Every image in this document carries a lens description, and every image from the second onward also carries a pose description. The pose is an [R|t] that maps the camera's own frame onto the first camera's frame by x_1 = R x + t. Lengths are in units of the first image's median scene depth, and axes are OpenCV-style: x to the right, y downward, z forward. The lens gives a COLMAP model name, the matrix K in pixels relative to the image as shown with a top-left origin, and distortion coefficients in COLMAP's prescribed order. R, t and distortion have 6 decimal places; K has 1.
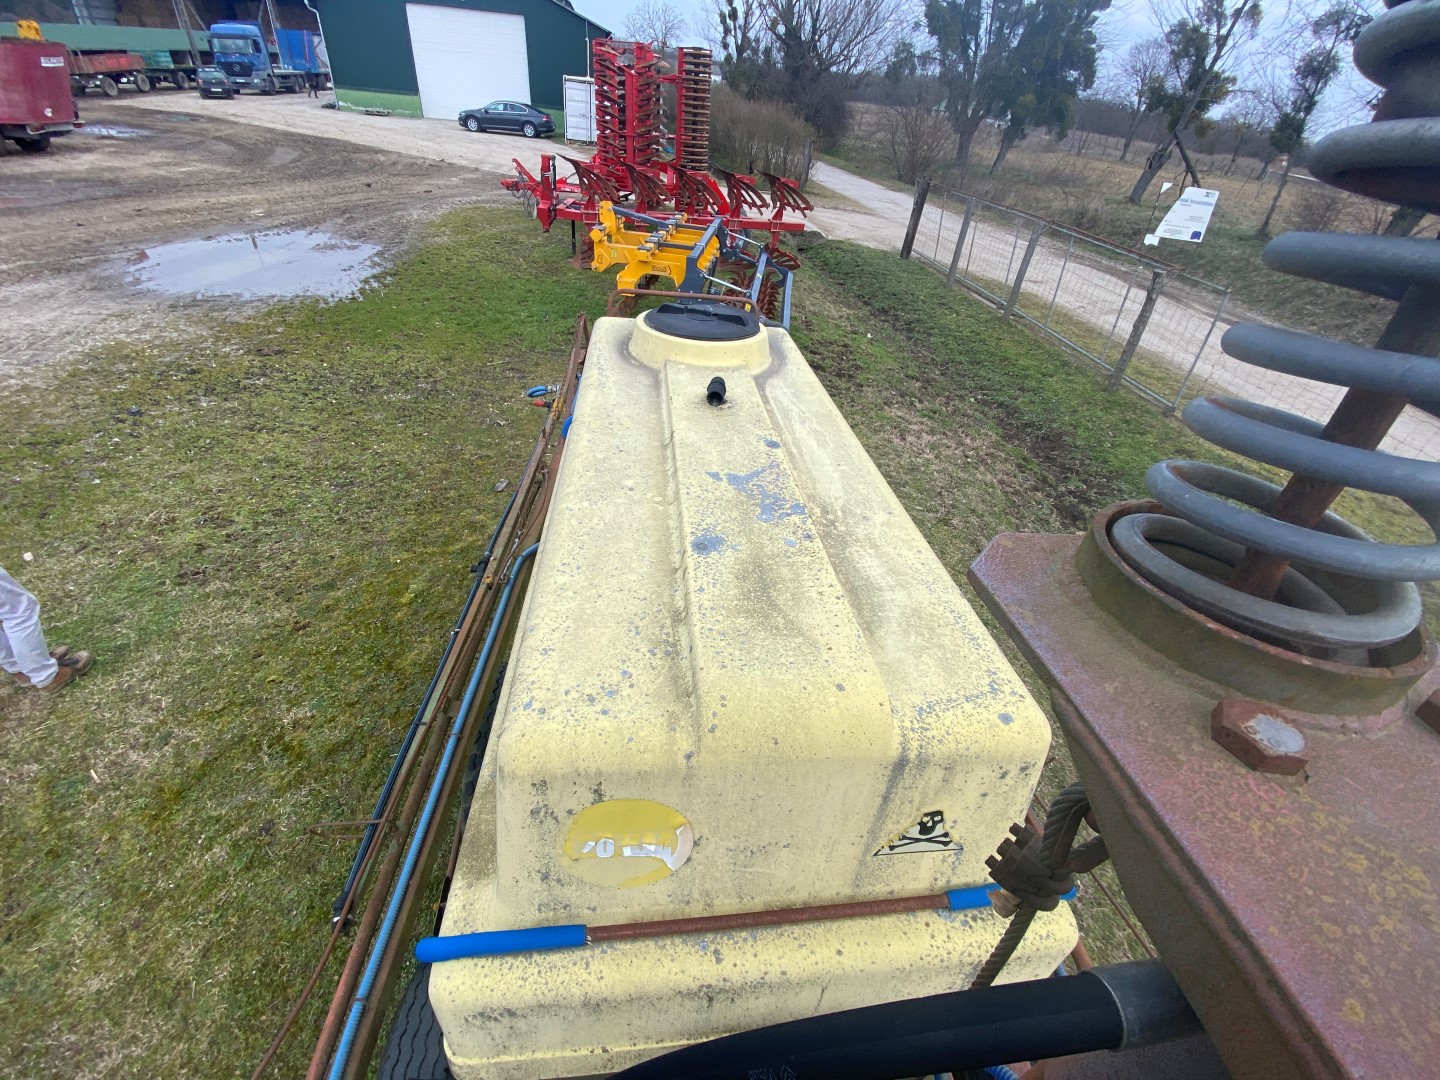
lens RADIAL K [[584.3, 0, 715.2], [0, 584.3, 546.1], [0, 0, 1]] dist [0.007660, -0.014494]
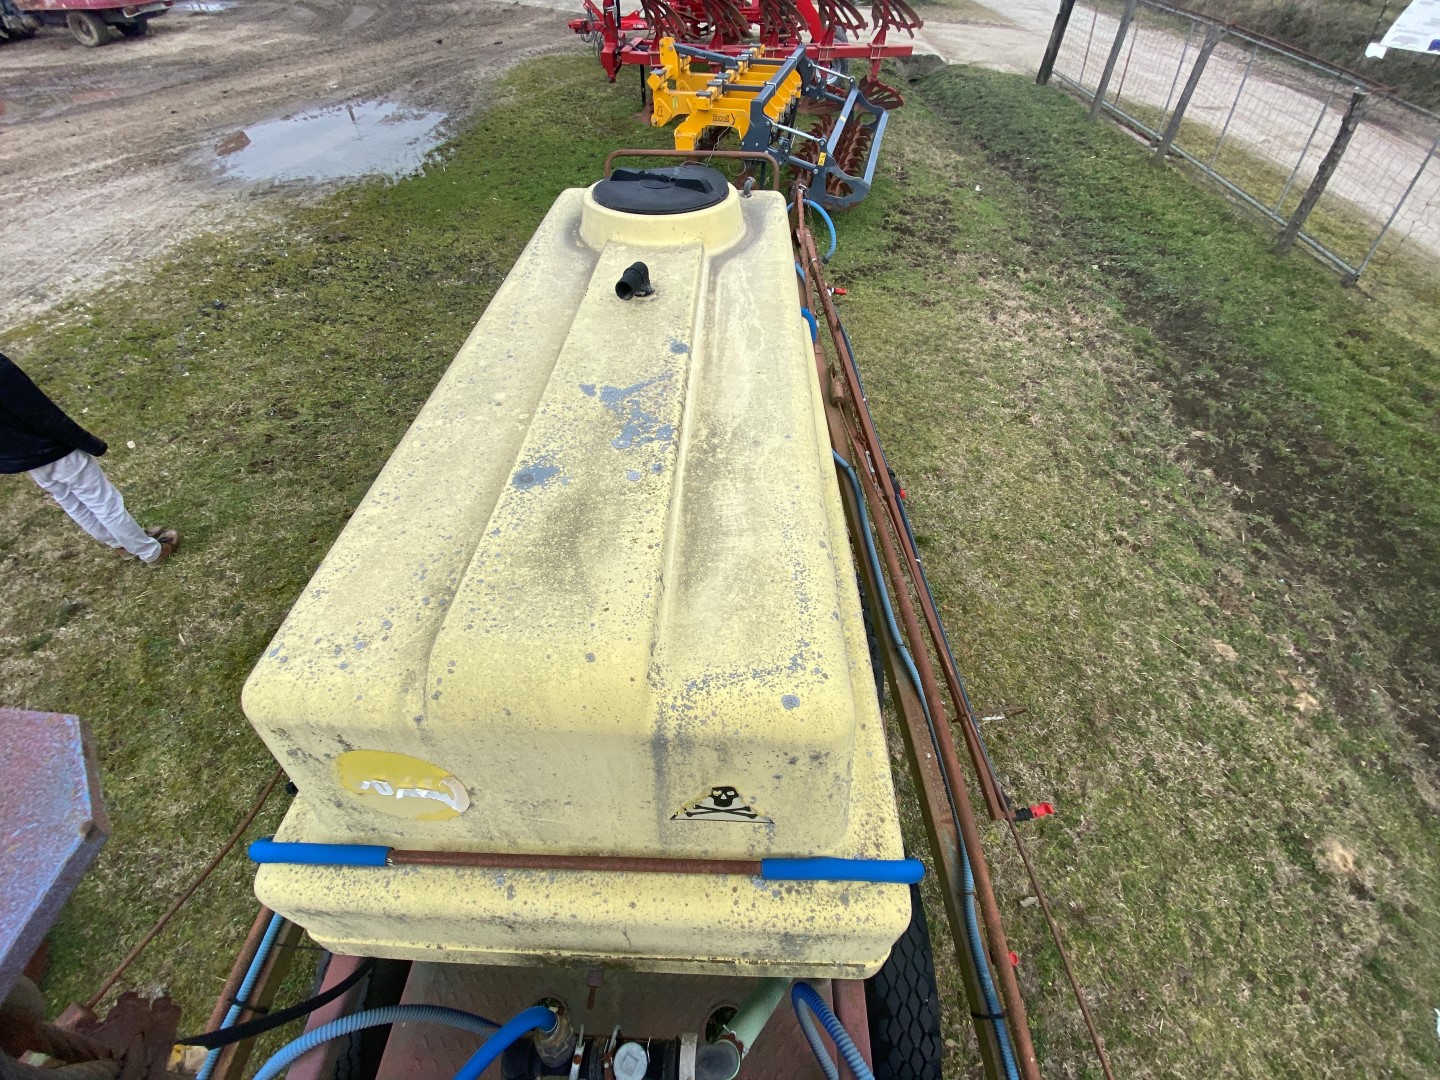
lens RADIAL K [[584.3, 0, 718.2], [0, 584.3, 544.6], [0, 0, 1]] dist [0.007660, -0.014494]
pose [[0.985616, 0.046595, -0.162451, 0.094182], [-0.014839, 0.981389, 0.191459, -0.017064], [0.168348, -0.186294, 0.967964, 0.036252]]
